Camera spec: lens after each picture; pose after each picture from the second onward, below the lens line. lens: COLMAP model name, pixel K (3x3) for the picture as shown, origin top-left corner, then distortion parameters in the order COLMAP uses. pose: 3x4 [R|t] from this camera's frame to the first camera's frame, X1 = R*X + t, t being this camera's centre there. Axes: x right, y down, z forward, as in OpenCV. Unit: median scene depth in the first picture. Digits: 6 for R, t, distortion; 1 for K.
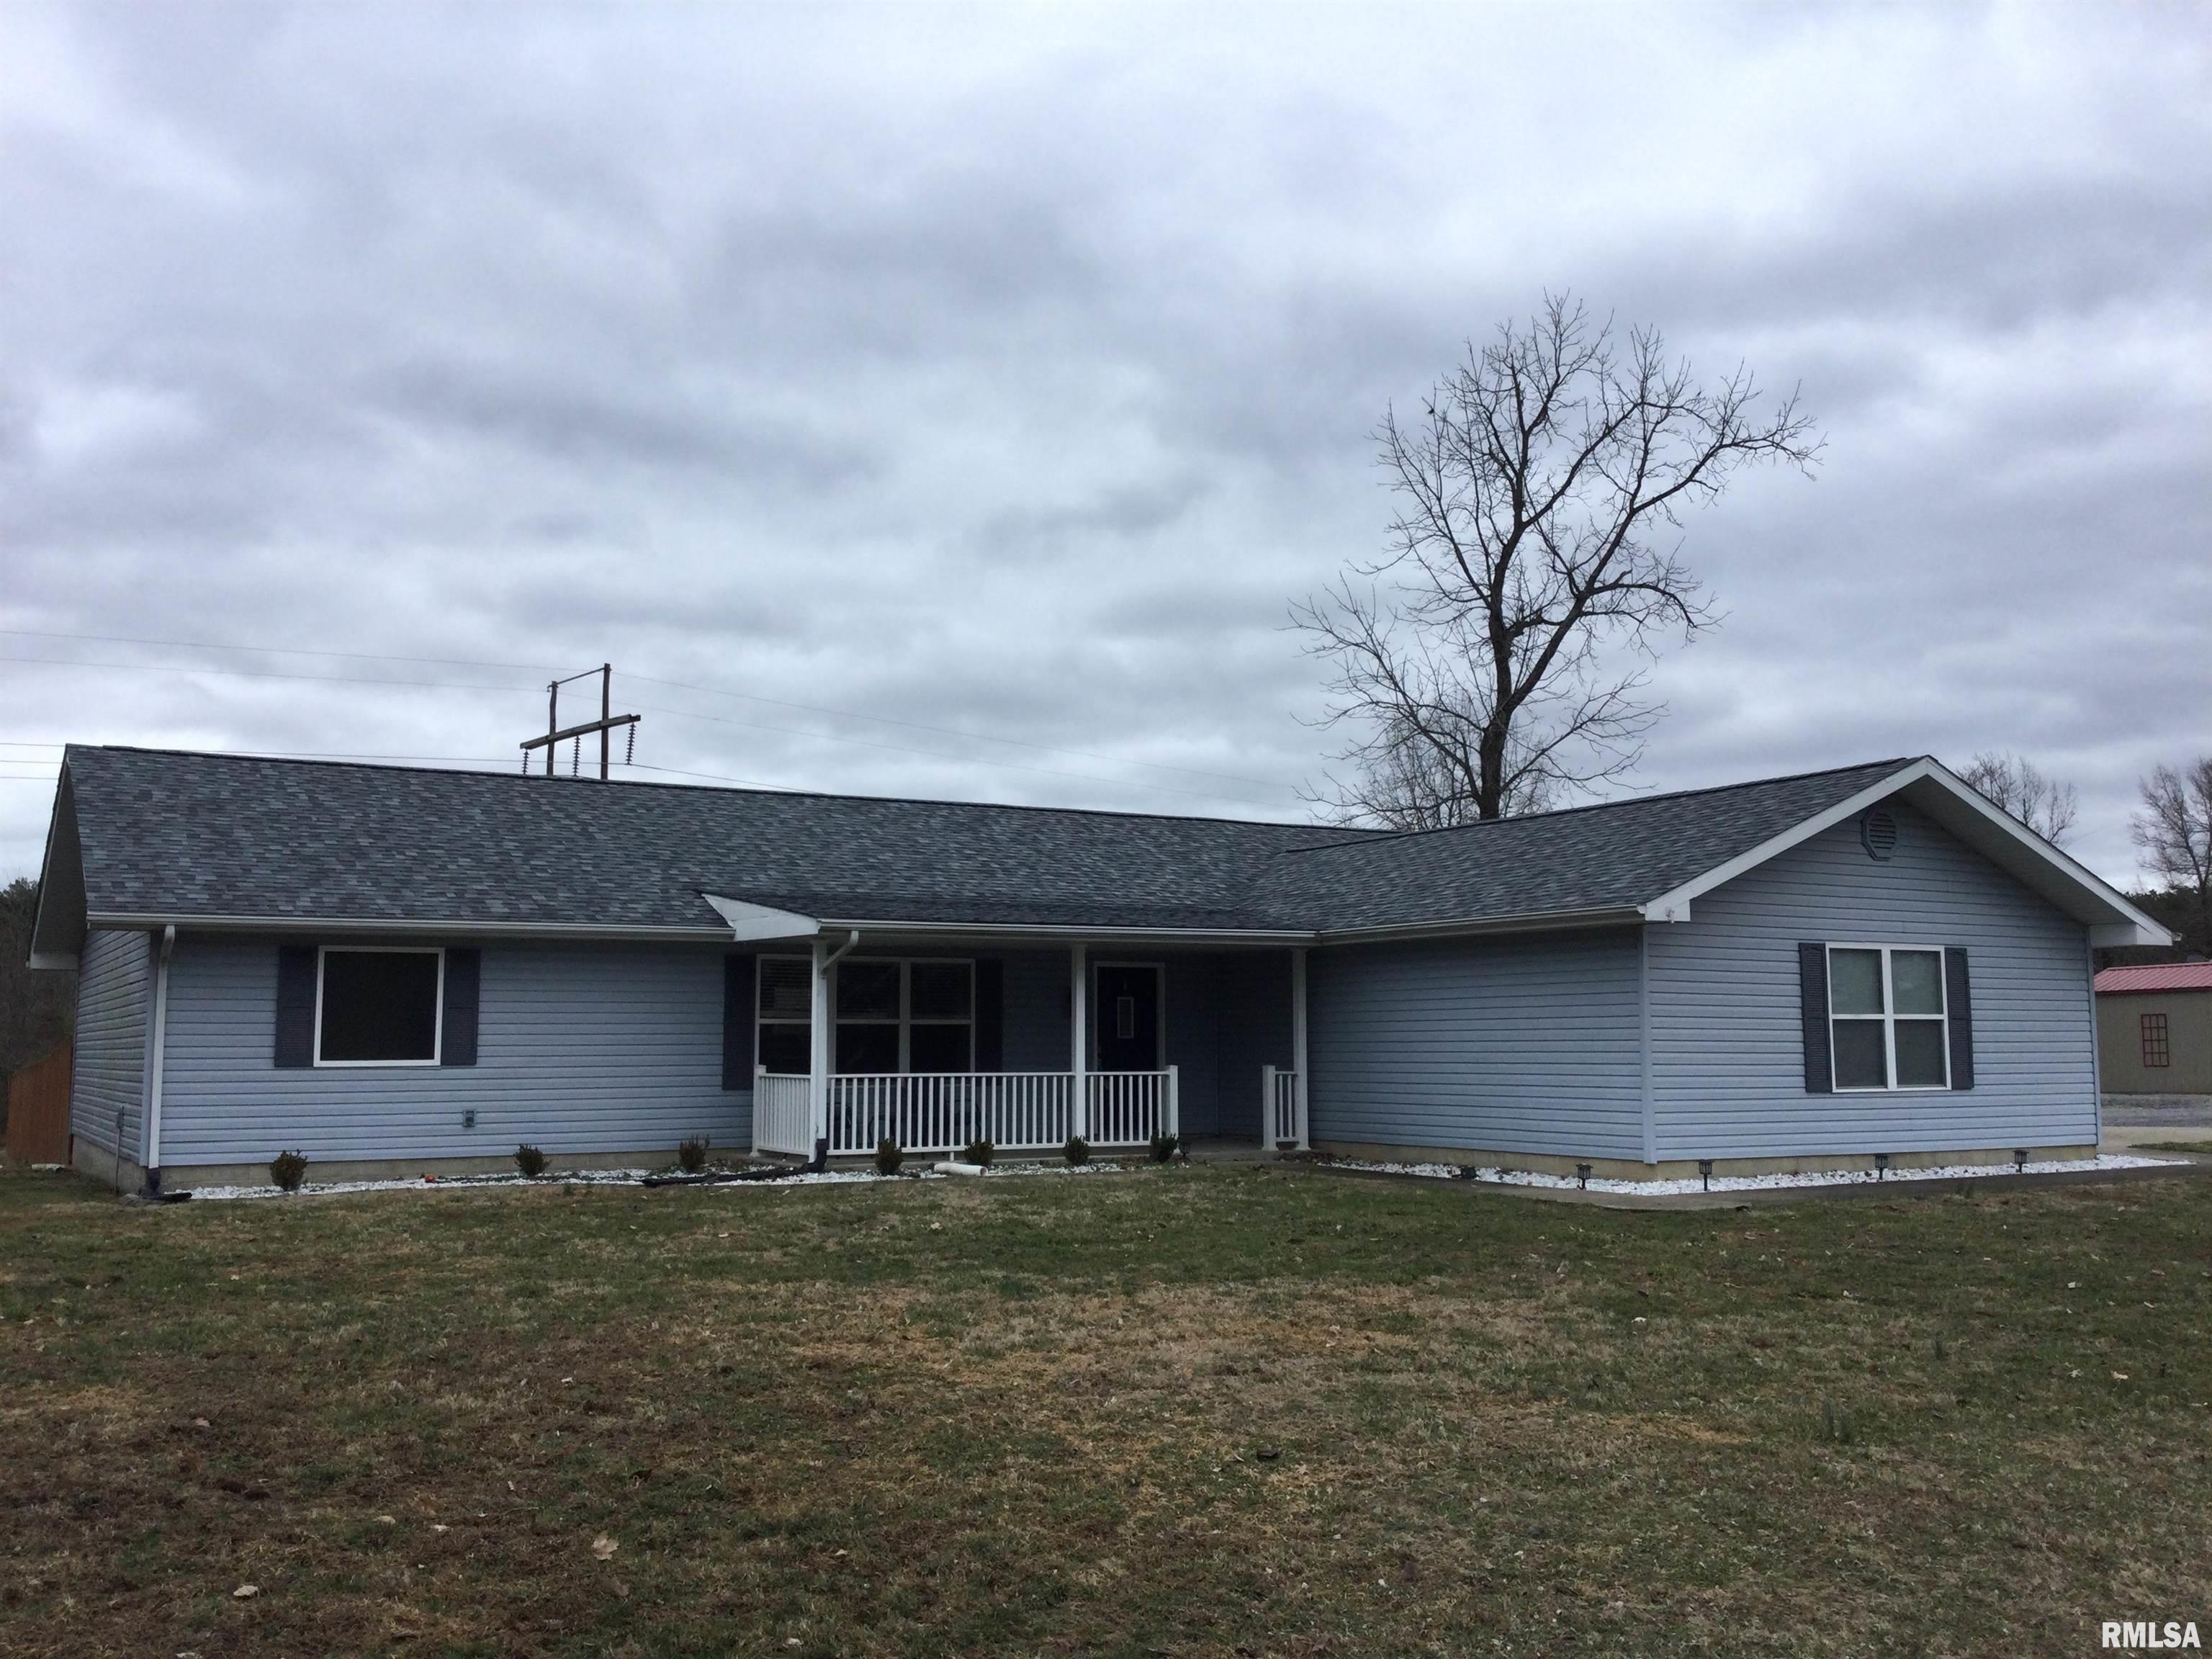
lens RADIAL K [[1979.9, 0, 1101.9], [0, 1979.9, 829.7], [0, 0, 1]] dist [0.142669, -0.302827]
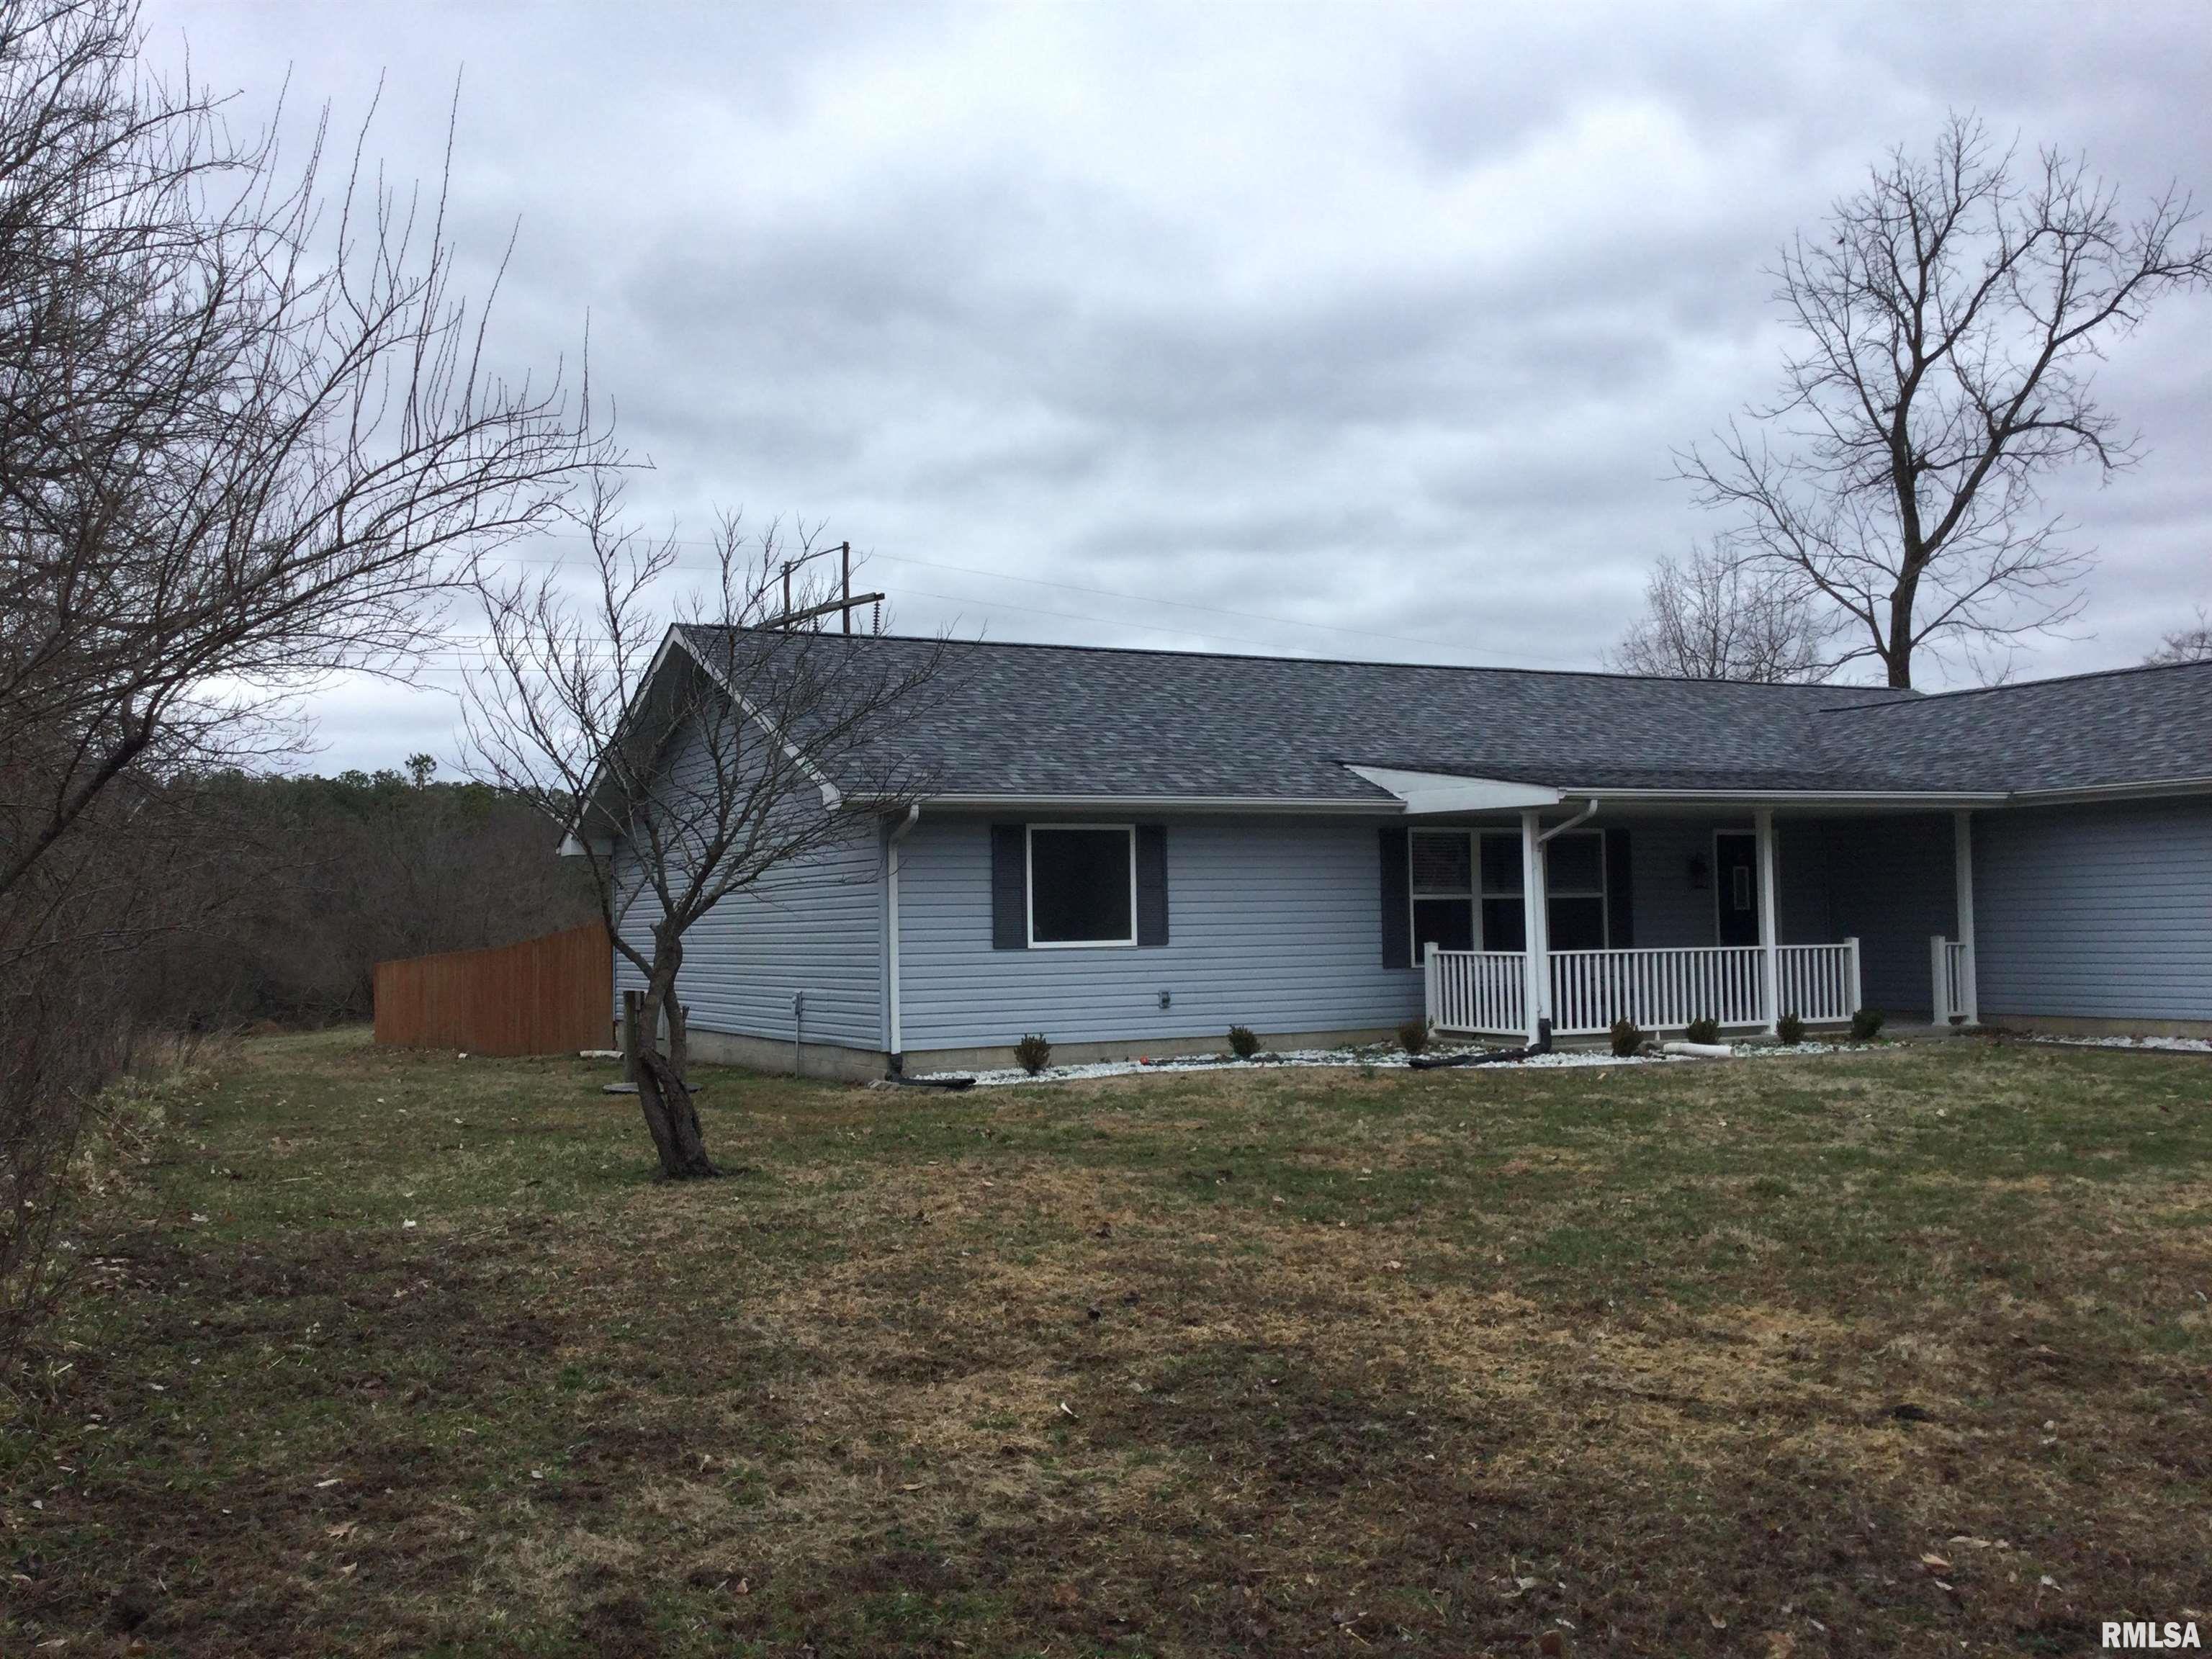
lens RADIAL K [[2008.0, 0, 1106.5], [0, 2008.0, 803.3], [0, 0, 1]] dist [0.133529, -0.269890]
pose [[0.999271, -0.018811, -0.033212, -0.302767], [0.020448, 0.998557, 0.049665, -0.000028], [0.032230, -0.050308, 0.998214, 0.028896]]
